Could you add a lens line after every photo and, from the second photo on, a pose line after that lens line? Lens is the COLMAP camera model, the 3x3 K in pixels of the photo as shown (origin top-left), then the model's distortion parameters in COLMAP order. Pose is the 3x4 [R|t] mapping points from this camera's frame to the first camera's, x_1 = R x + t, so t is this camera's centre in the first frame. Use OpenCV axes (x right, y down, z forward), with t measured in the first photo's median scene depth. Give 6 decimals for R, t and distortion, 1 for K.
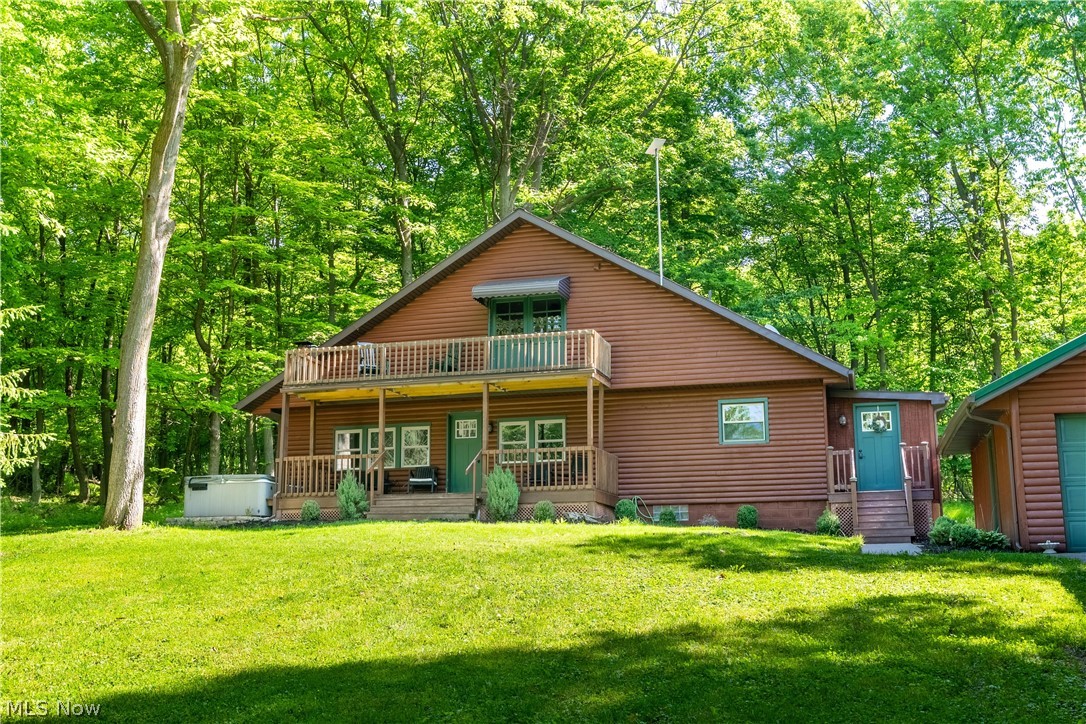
lens RADIAL K [[1156.2, 0, 551.7], [0, 1156.2, 358.4], [0, 0, 1]] dist [-0.013949, 0.000000]
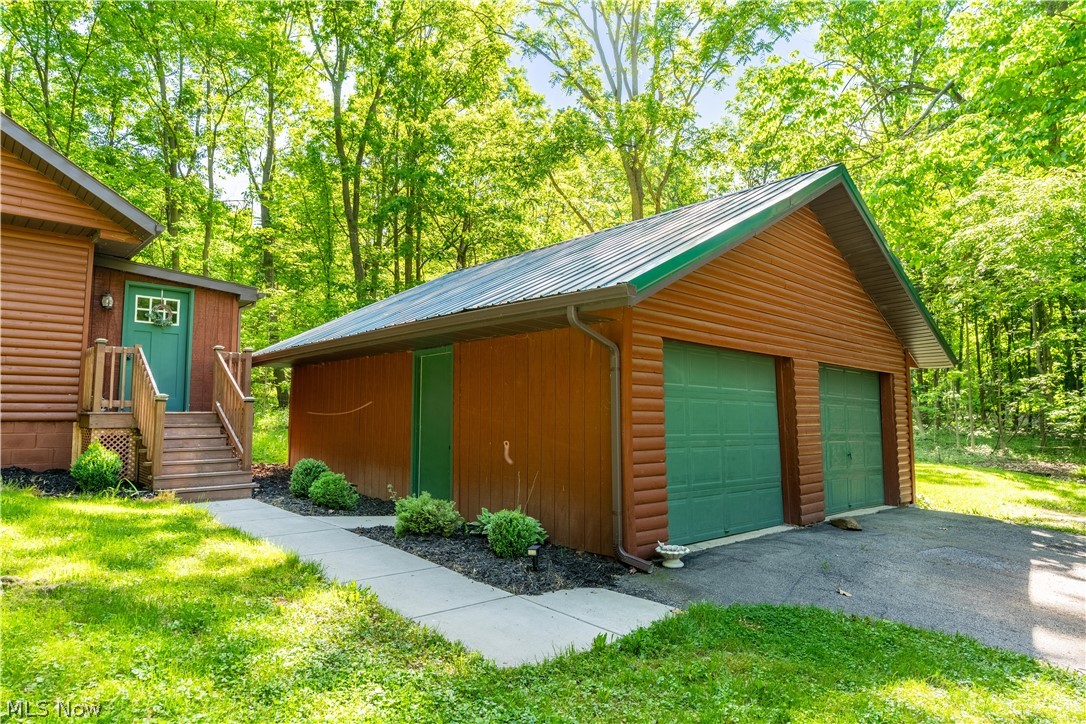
lens RADIAL K [[679.7, 0, 545.8], [0, 679.7, 360.5], [0, 0, 1]] dist [0.007585, 0.001715]
pose [[0.540891, 0.089345, 0.836334, 0.059746], [-0.158015, 0.987431, -0.003292, 0.048904], [-0.826117, -0.130372, 0.548210, 0.568819]]
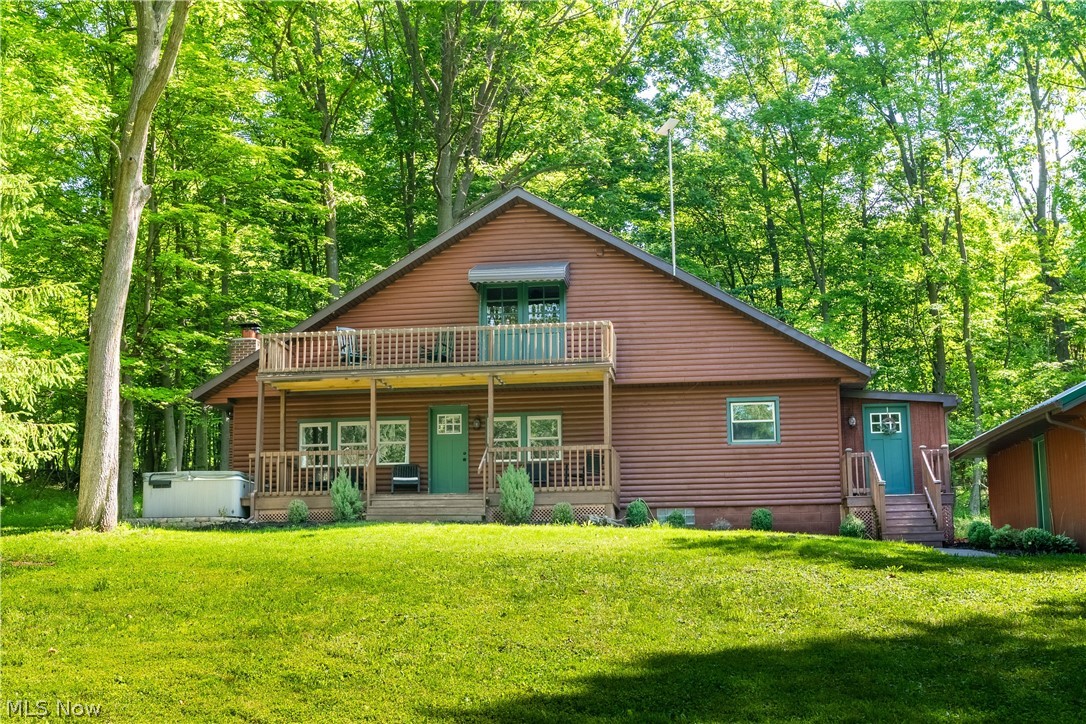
lens RADIAL K [[1318.1, 0, 535.6], [0, 1318.1, 365.4], [0, 0, 1]] dist [-0.013893, 0.000000]
pose [[0.990489, 0.021320, 0.135928, -0.161449], [-0.023632, 0.999602, 0.015419, -0.003701], [-0.135545, -0.018484, 0.990599, -0.051048]]
